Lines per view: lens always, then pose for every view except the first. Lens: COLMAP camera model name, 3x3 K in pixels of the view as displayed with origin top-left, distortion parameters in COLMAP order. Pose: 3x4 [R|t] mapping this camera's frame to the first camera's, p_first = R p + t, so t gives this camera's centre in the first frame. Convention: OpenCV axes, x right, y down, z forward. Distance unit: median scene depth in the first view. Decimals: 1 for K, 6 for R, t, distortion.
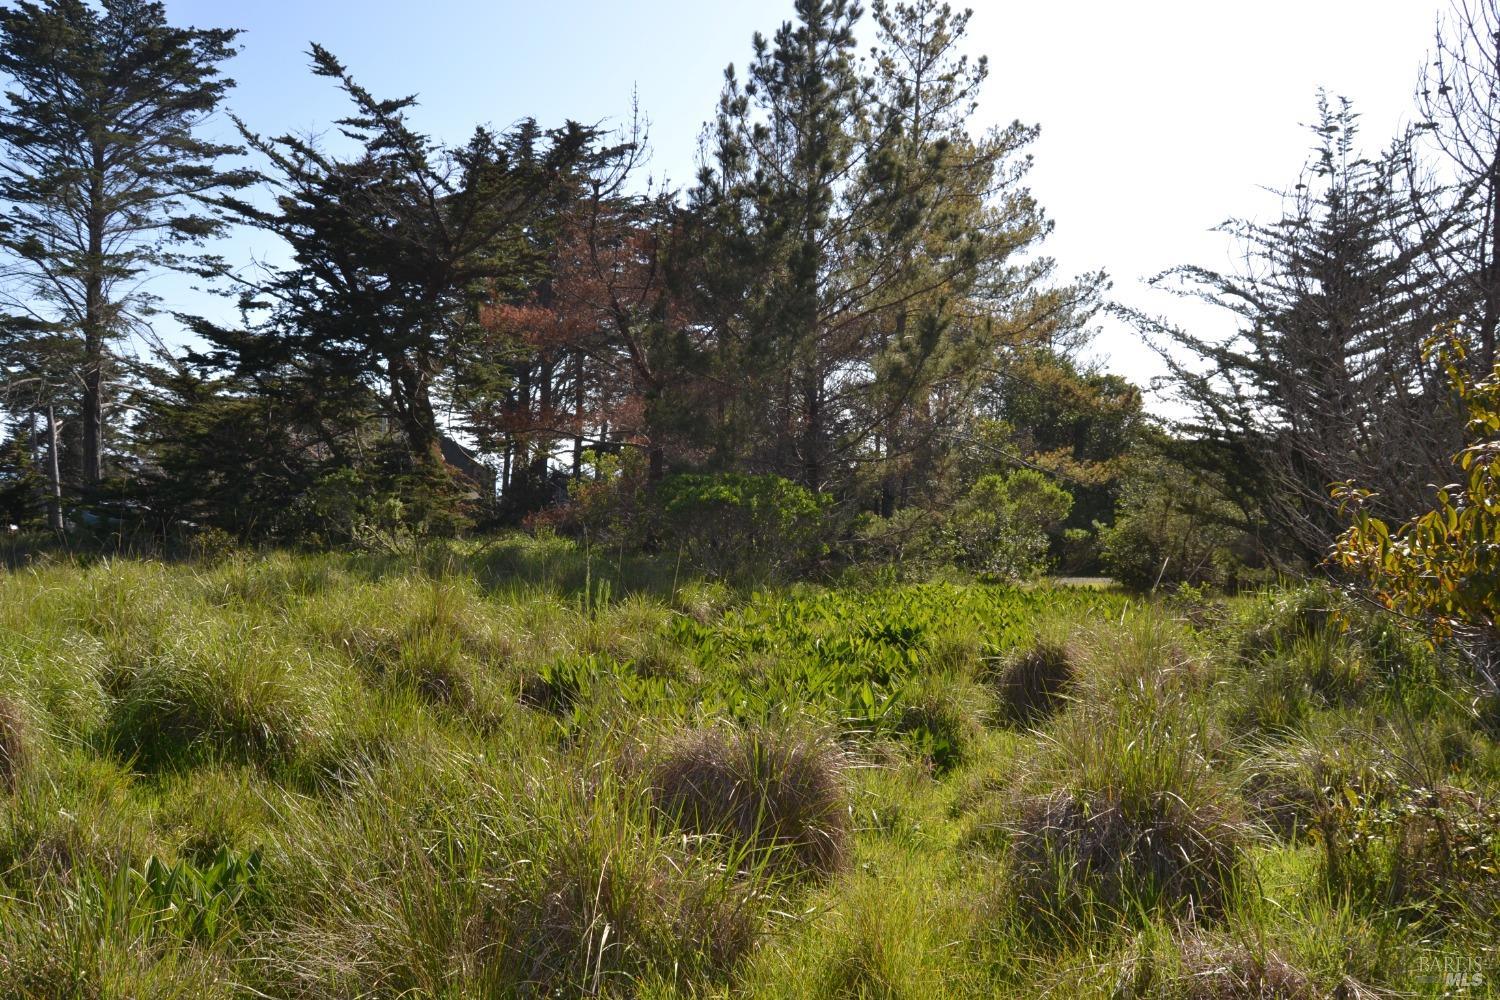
lens RADIAL K [[1221.7, 0, 763.8], [0, 1221.7, 501.1], [0, 0, 1]] dist [-0.090672, 0.035431]
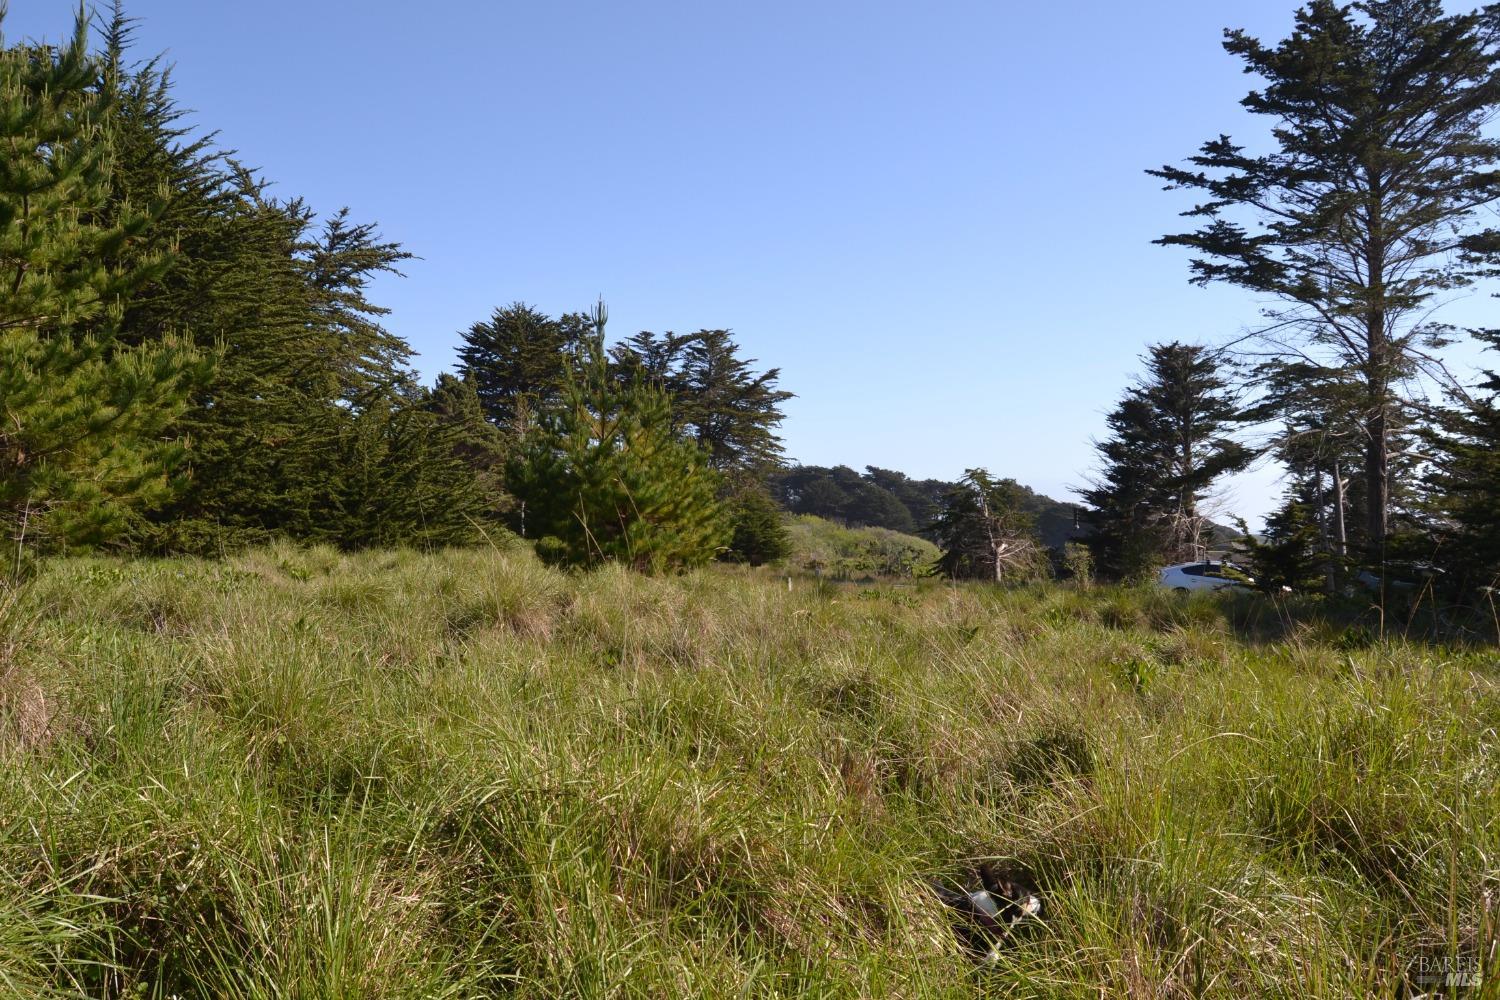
lens RADIAL K [[1221.7, 0, 701.3], [0, 1221.7, 507.6], [0, 0, 1]] dist [-0.090672, 0.035431]
pose [[0.511571, -0.025443, -0.858865, -0.051007], [-0.015364, 0.999131, -0.038750, 0.001748], [0.859104, 0.033019, 0.510735, 0.098747]]
